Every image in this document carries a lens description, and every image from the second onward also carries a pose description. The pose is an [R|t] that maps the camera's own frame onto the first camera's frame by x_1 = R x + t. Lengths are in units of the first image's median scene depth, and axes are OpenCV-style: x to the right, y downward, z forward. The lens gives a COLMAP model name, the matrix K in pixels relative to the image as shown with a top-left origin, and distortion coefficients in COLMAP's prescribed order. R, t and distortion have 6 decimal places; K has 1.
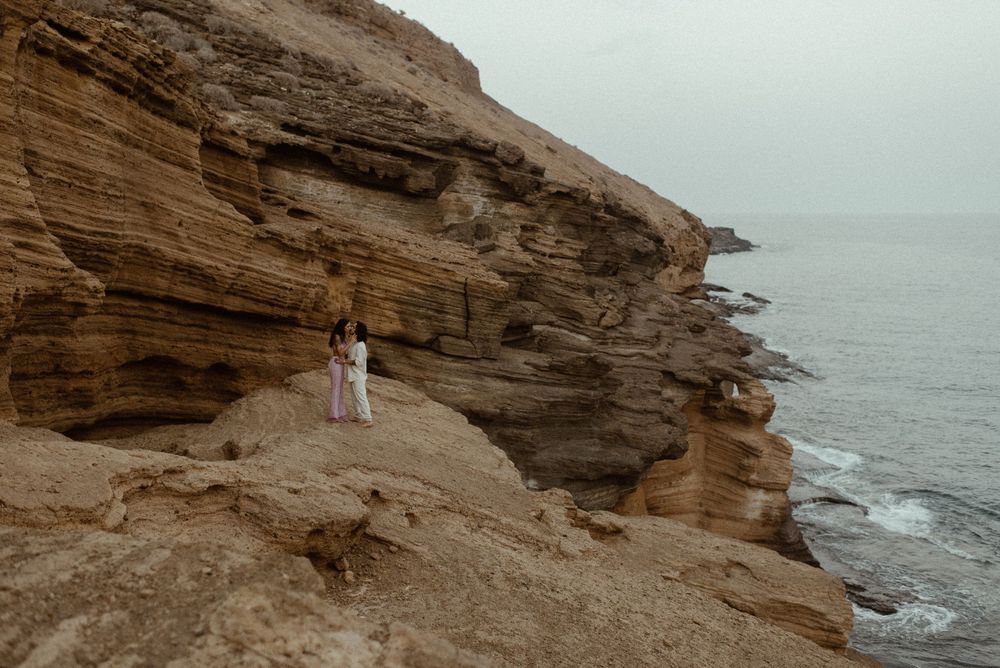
lens RADIAL K [[995.8, 0, 500.0], [0, 995.8, 334.0], [0, 0, 1]] dist [-0.007777, 0.016802]
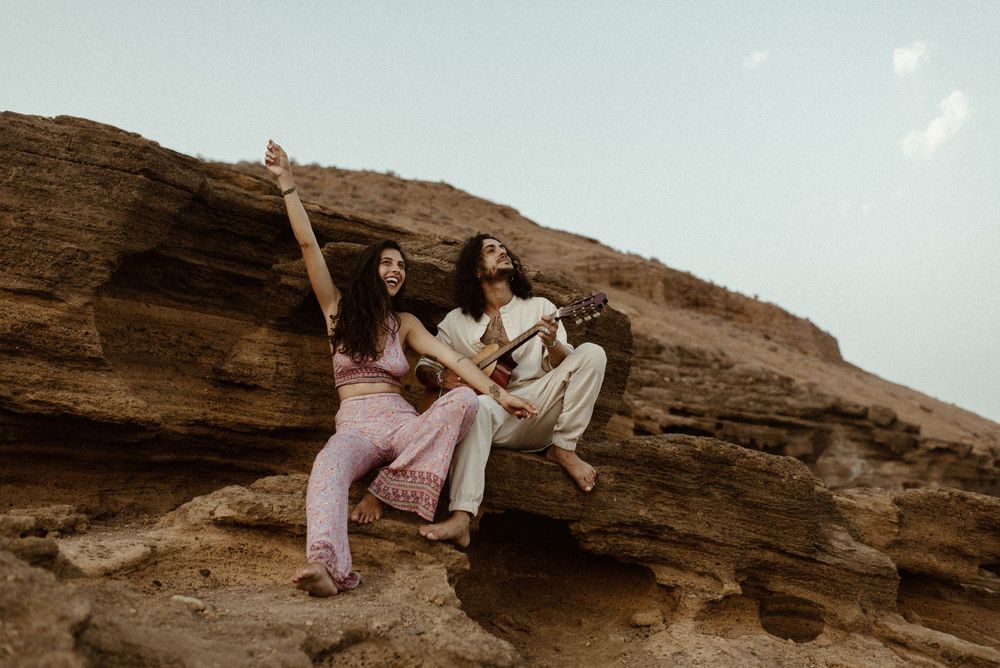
lens RADIAL K [[995.8, 0, 500.0], [0, 995.8, 334.0], [0, 0, 1]] dist [-0.007777, 0.016802]
pose [[0.933318, -0.124385, -0.336817, -0.002638], [0.025632, 0.958765, -0.283041, 0.032699], [0.358135, 0.255534, 0.898021, -0.153689]]
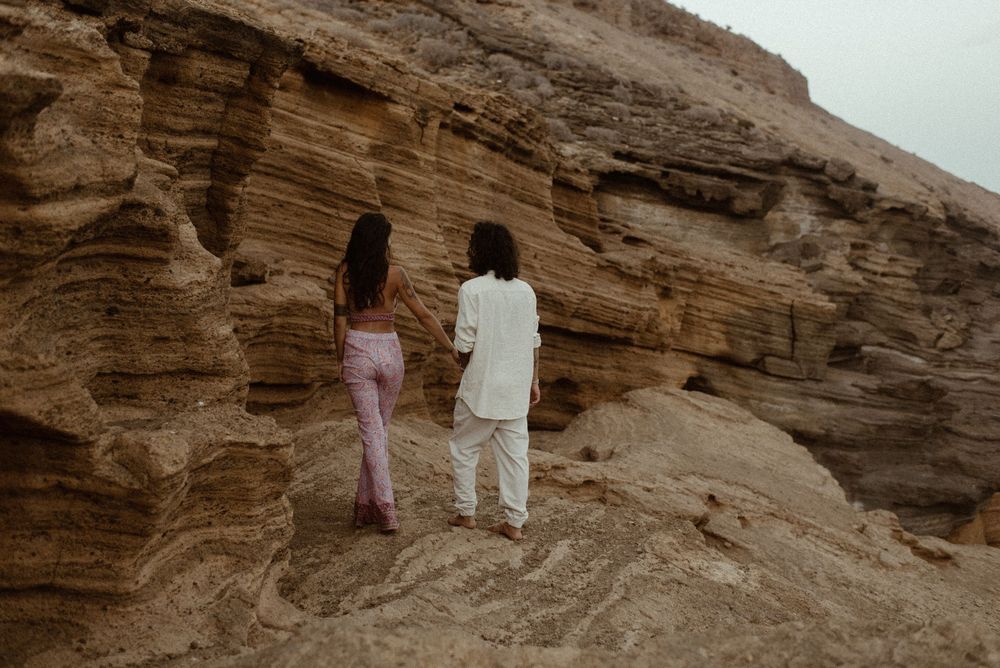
lens RADIAL K [[995.8, 0, 500.0], [0, 995.8, 334.0], [0, 0, 1]] dist [-0.007777, 0.016802]
pose [[0.949883, 0.014706, -0.312260, 0.000232], [-0.018985, 0.999763, -0.010667, -0.004053], [0.312029, 0.016061, 0.949937, -0.052111]]
